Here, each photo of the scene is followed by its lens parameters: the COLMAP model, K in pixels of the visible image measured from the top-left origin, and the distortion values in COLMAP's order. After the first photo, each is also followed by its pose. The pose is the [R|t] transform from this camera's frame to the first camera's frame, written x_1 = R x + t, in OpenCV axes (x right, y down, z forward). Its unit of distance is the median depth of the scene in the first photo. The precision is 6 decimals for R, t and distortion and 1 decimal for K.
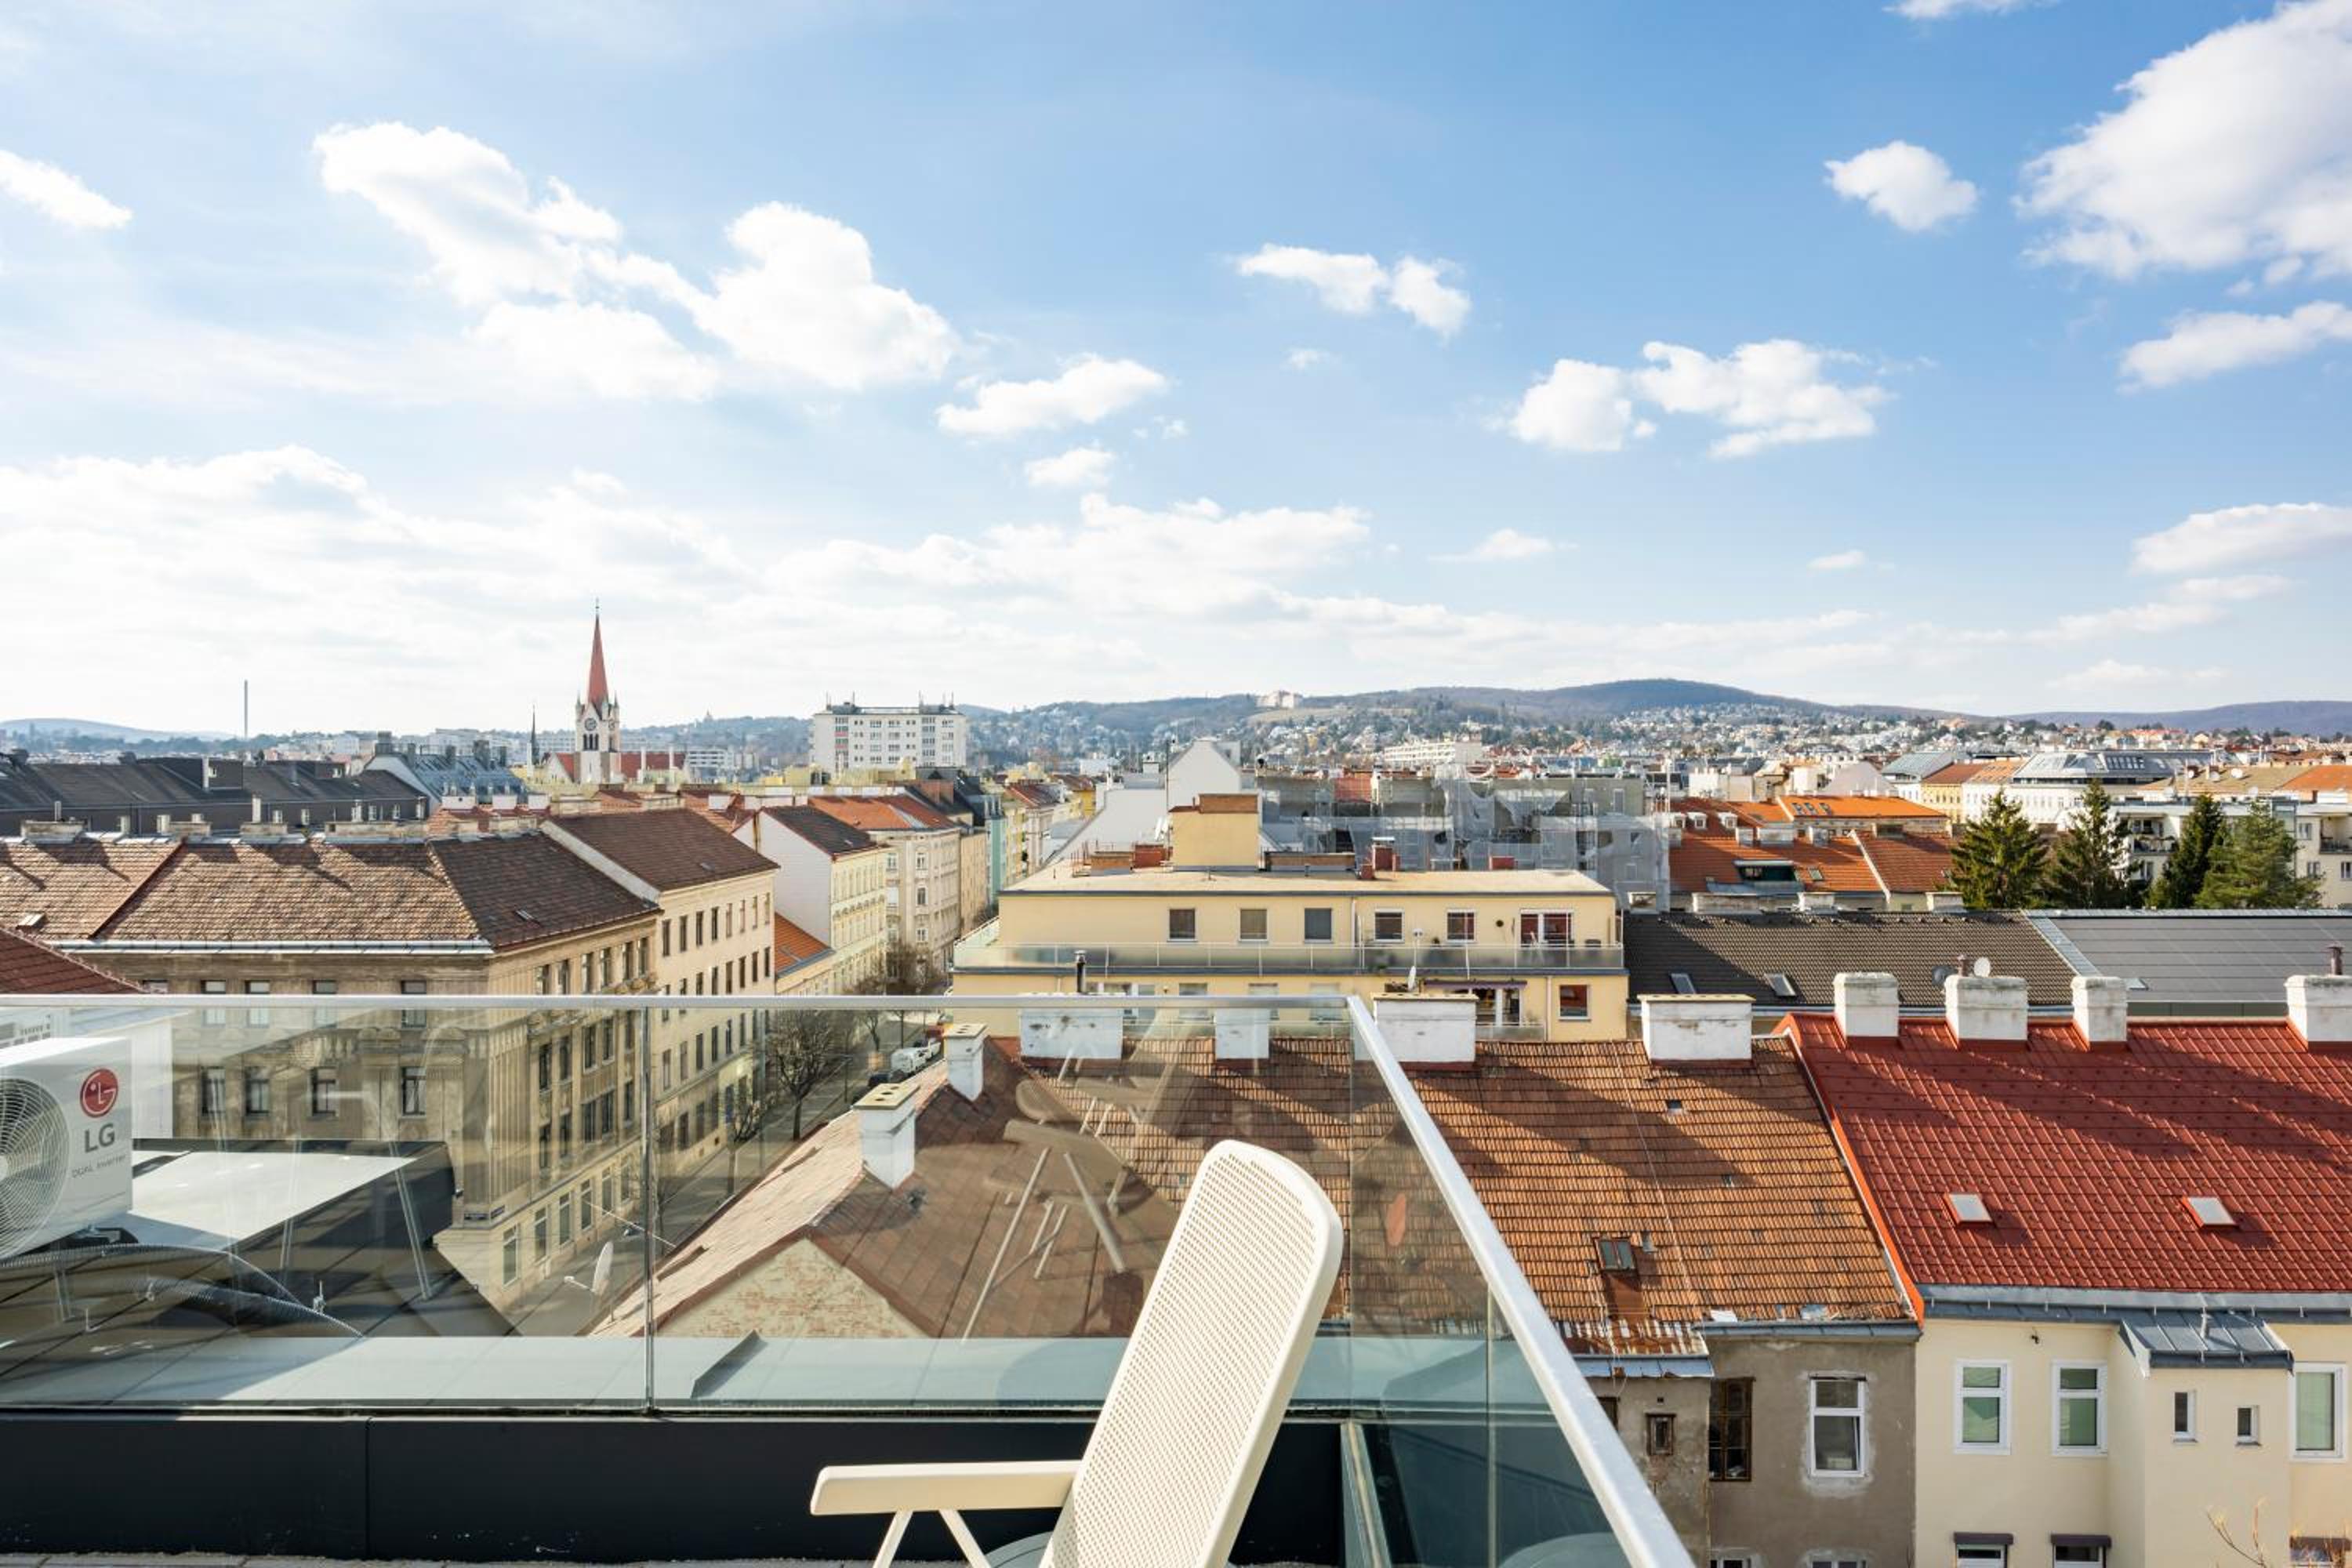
lens RADIAL K [[1323.2, 0, 1185.1], [0, 1323.2, 787.1], [0, 0, 1]] dist [0.001943, -0.002175]
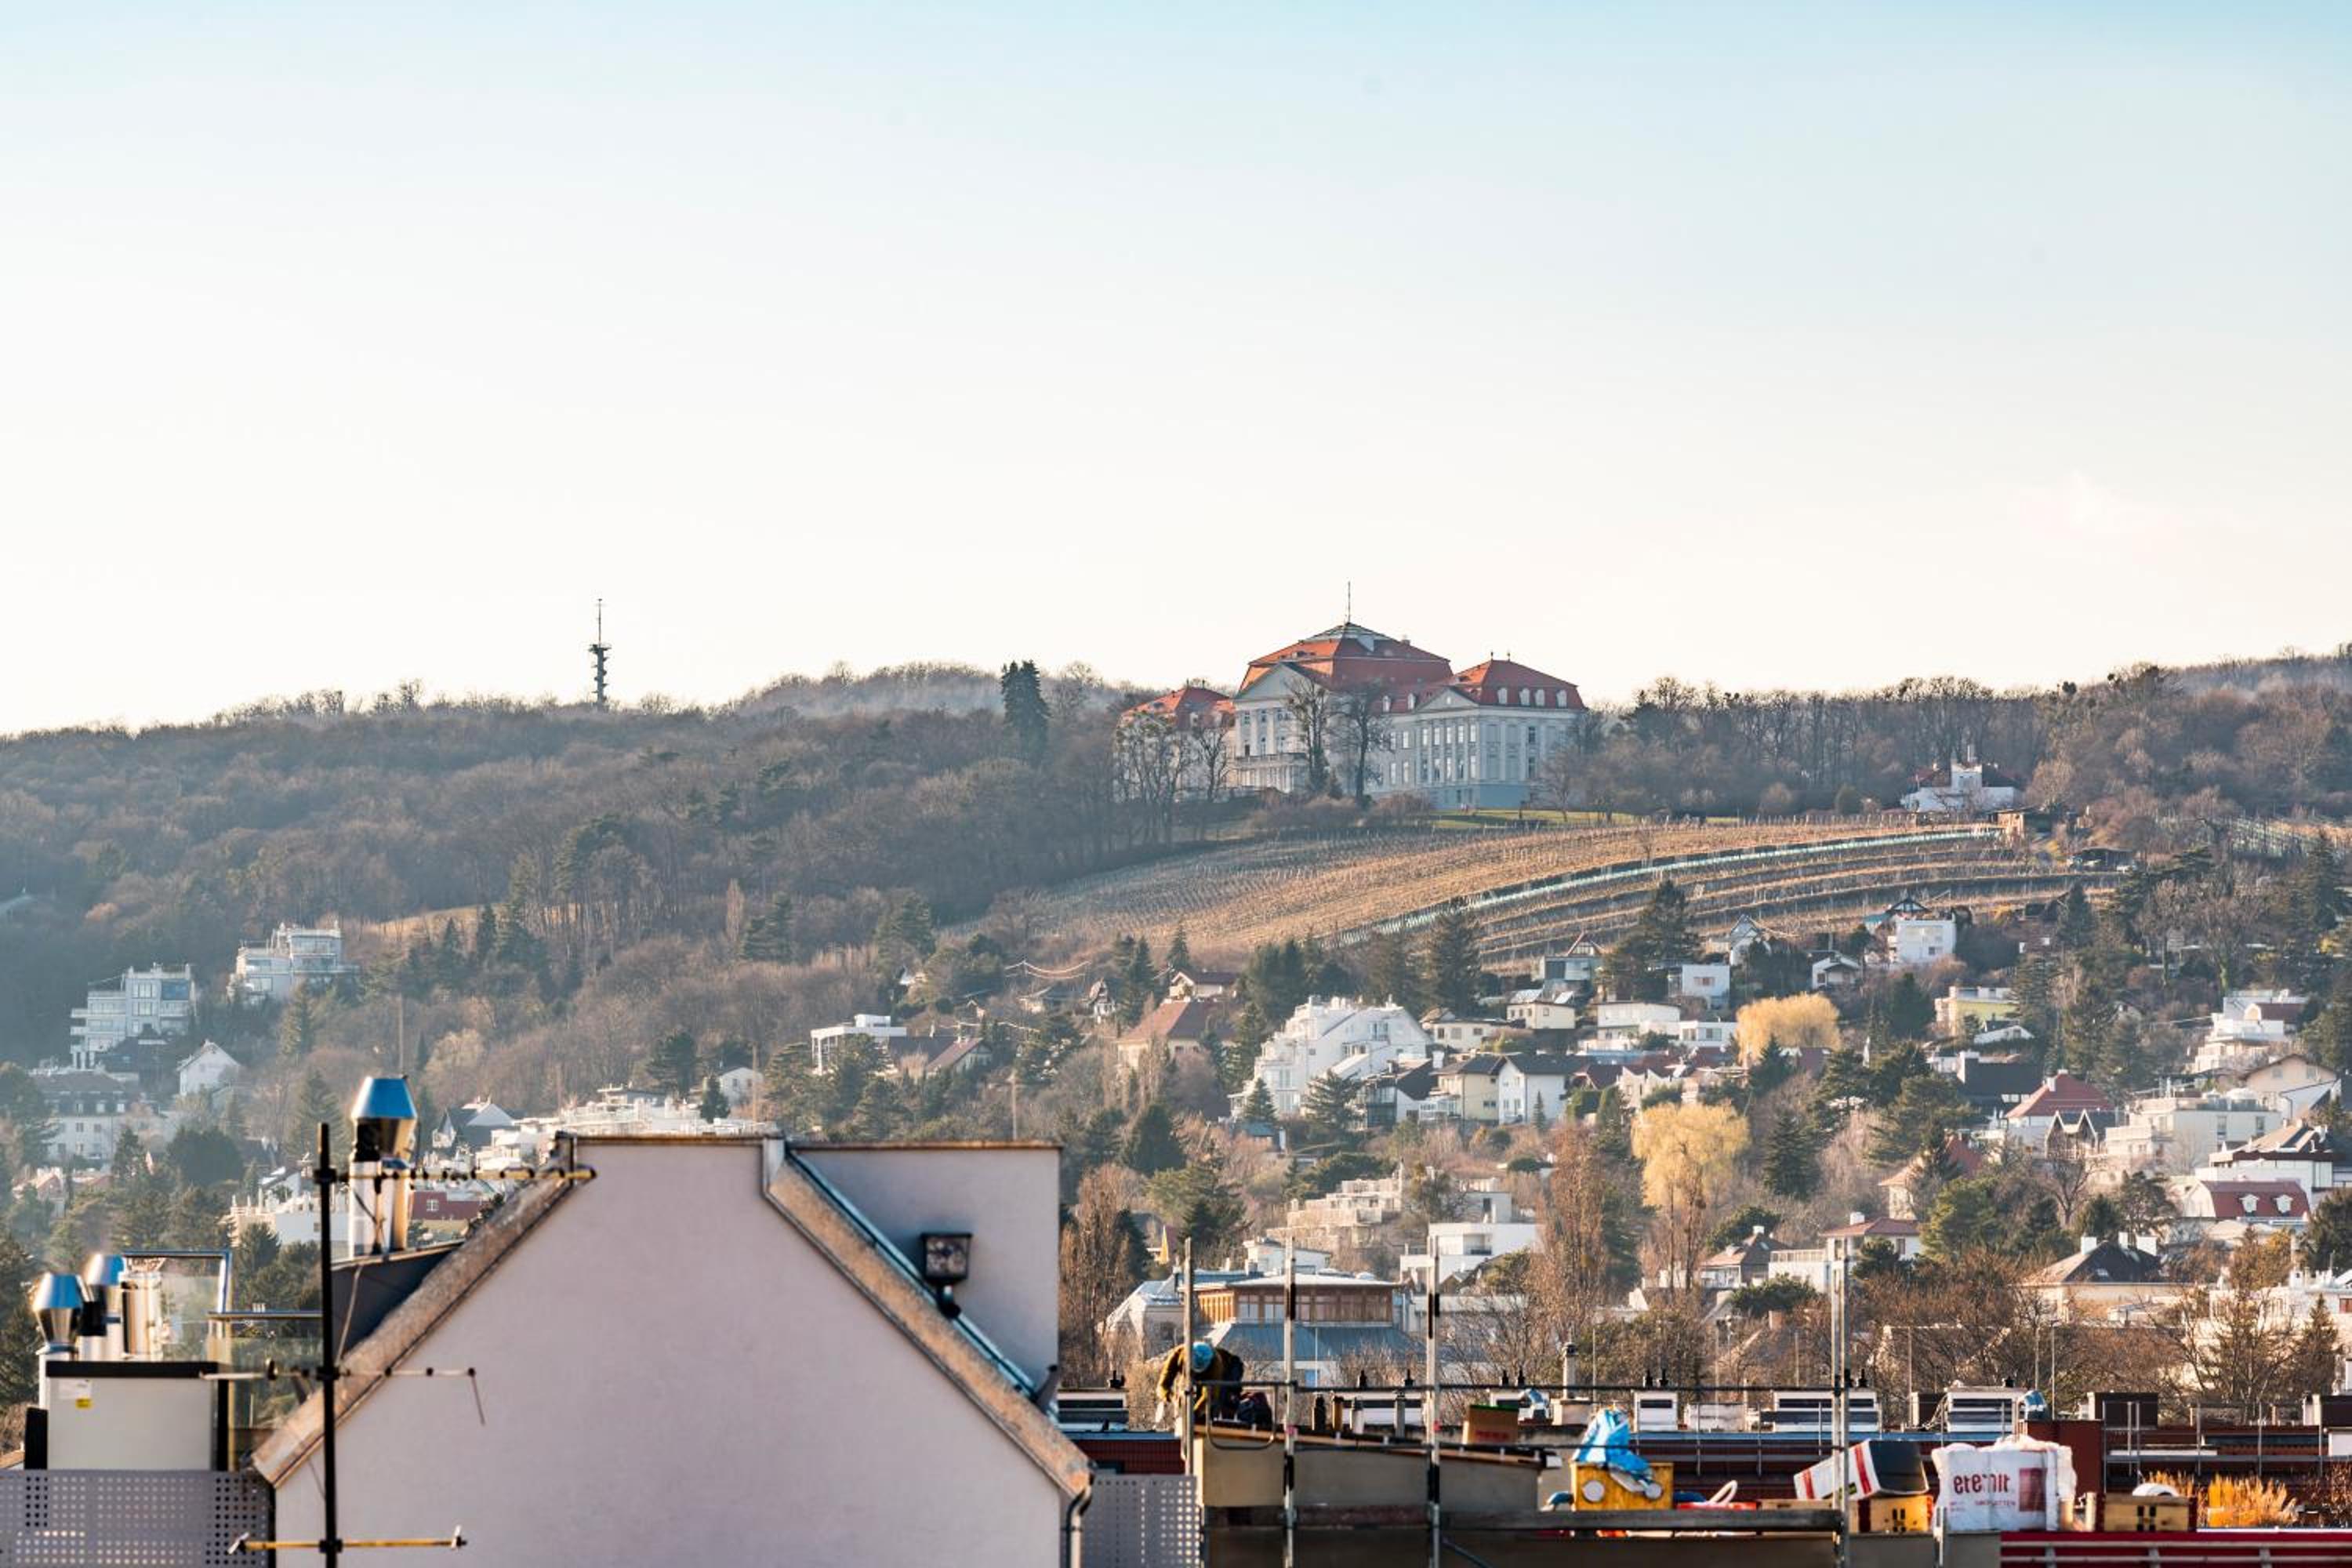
lens RADIAL K [[1323.2, 0, 1176.3], [0, 1323.2, 777.3], [0, 0, 1]] dist [0.001943, -0.002175]
pose [[0.999925, 0.002347, 0.012042, 0.279738], [-0.002480, 0.999936, 0.011051, -0.307691], [-0.012016, -0.011080, 0.999866, 4.388610]]
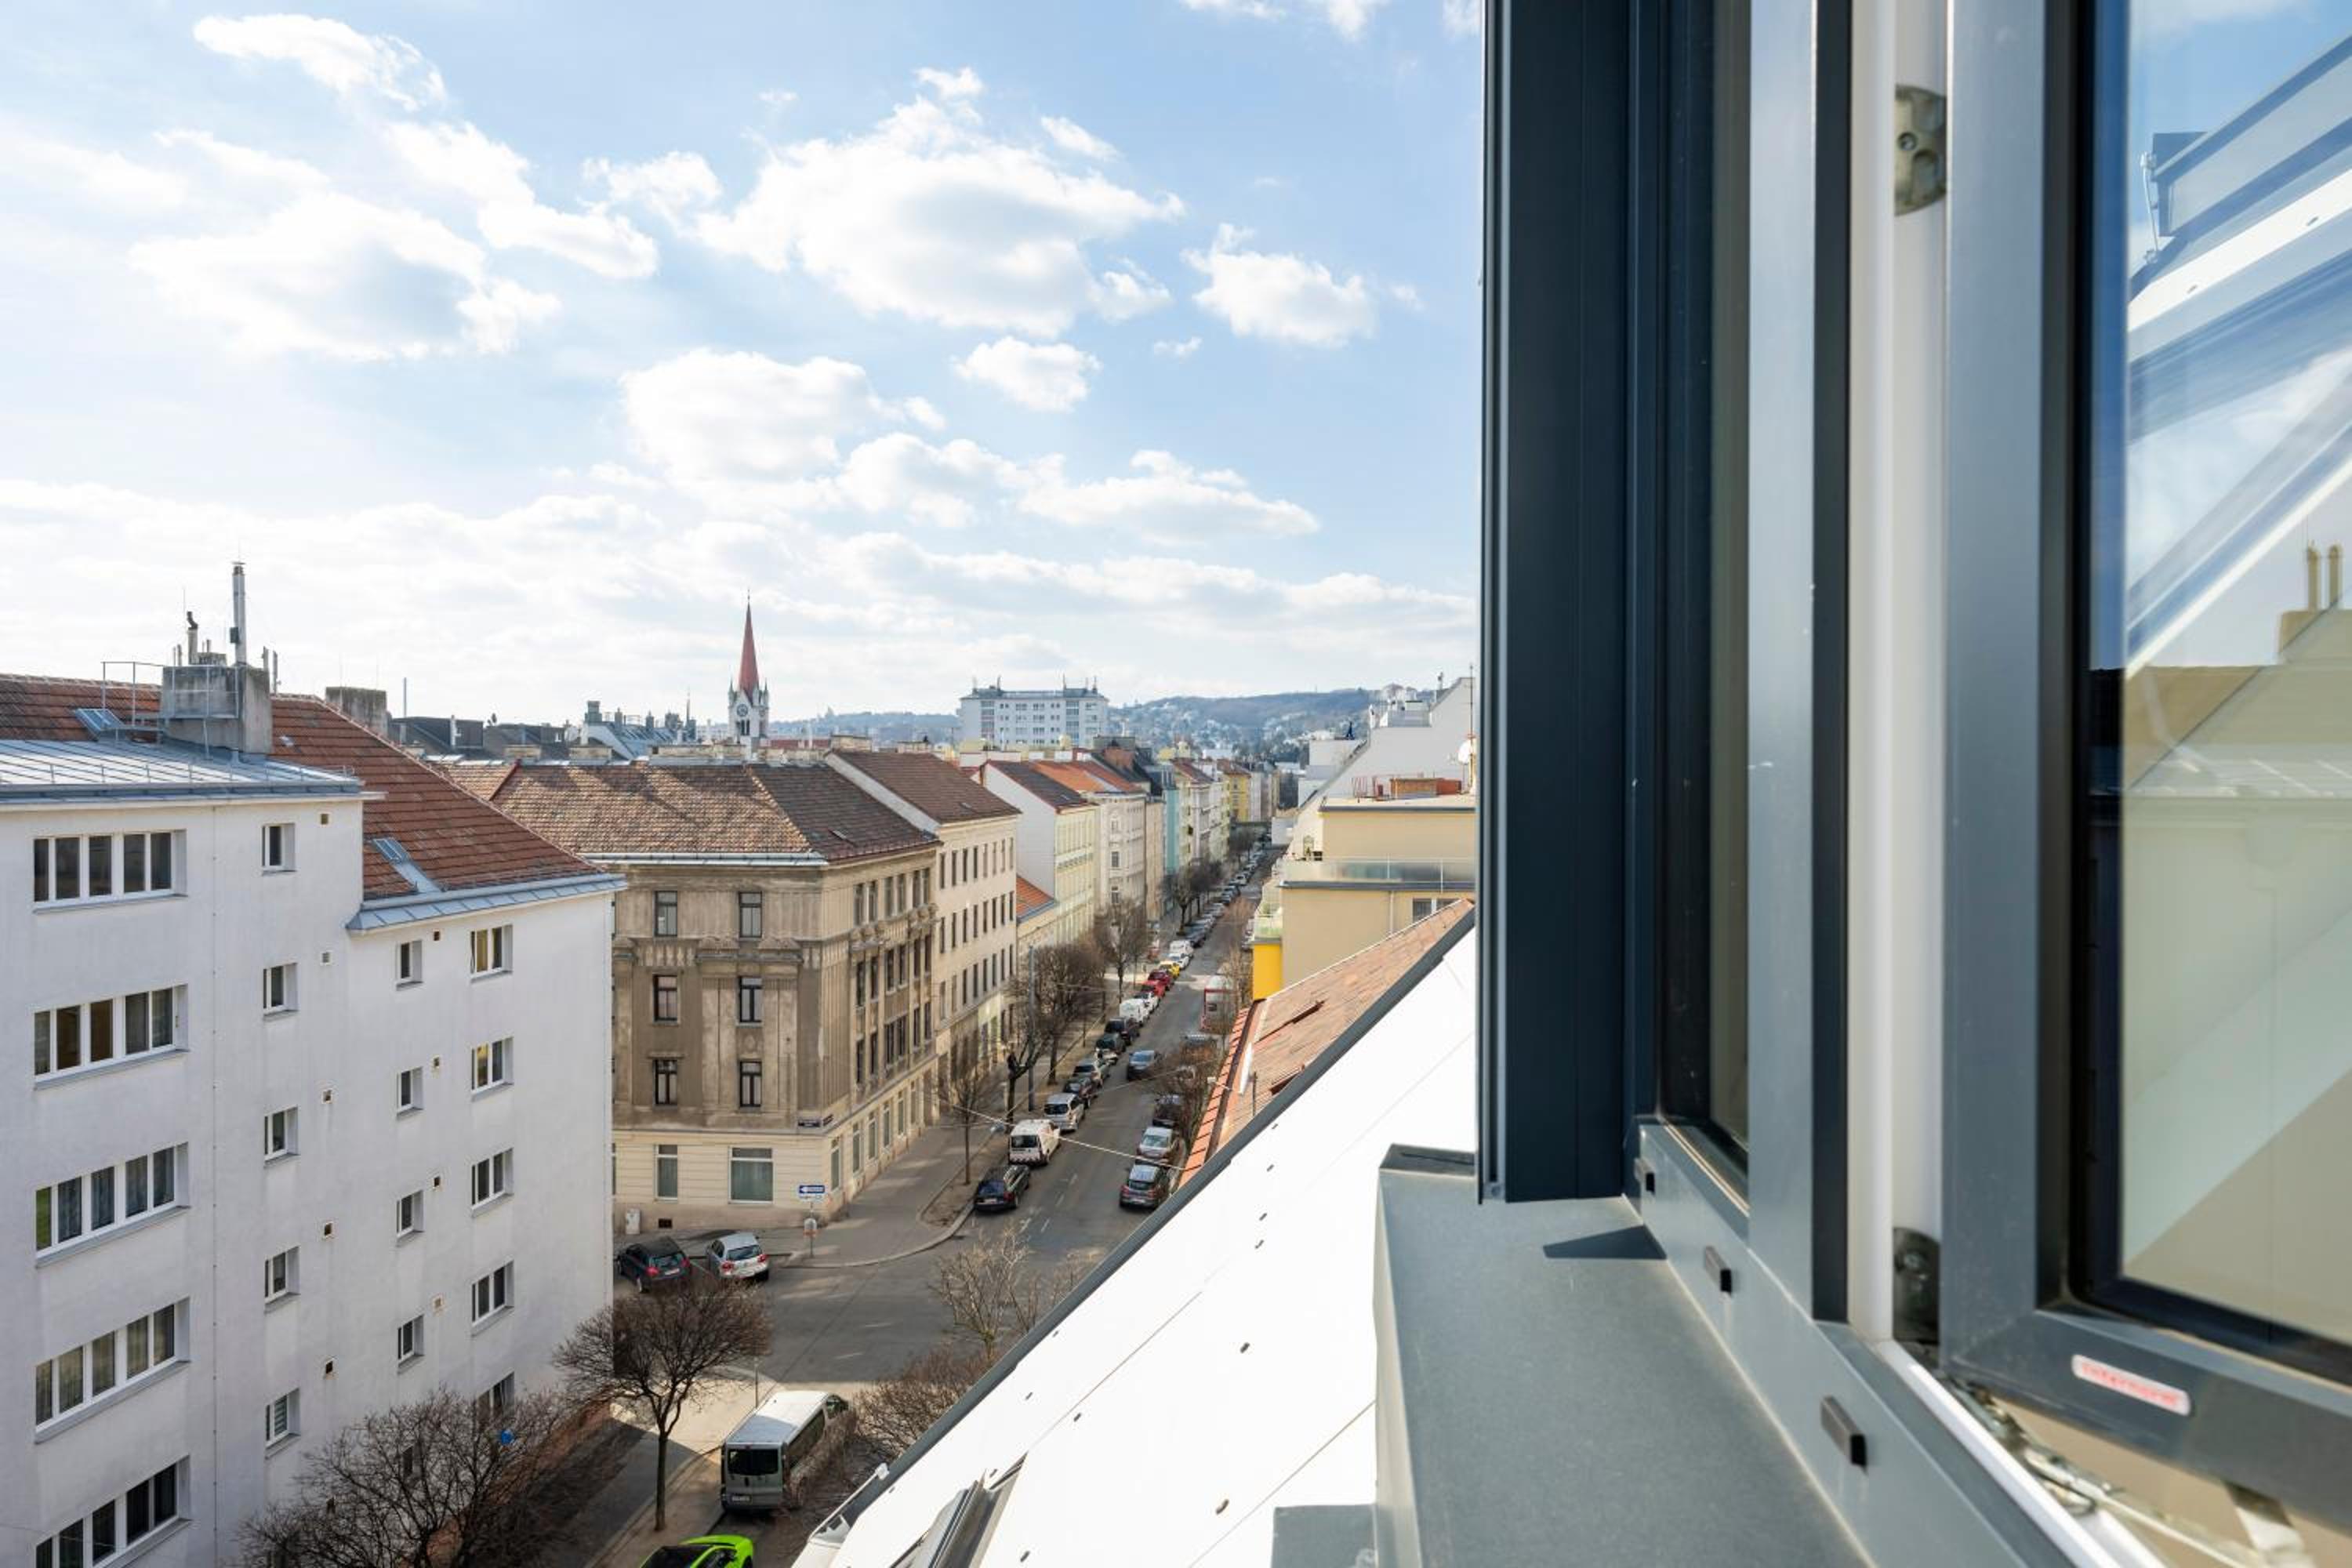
lens RADIAL K [[1323.2, 0, 1156.7], [0, 1323.2, 793.0], [0, 0, 1]] dist [0.001943, -0.002175]
pose [[0.996184, 0.002439, -0.087241, -0.083673], [-0.002261, 0.999995, 0.002140, 0.030994], [0.087246, -0.001935, 0.996185, 0.002833]]
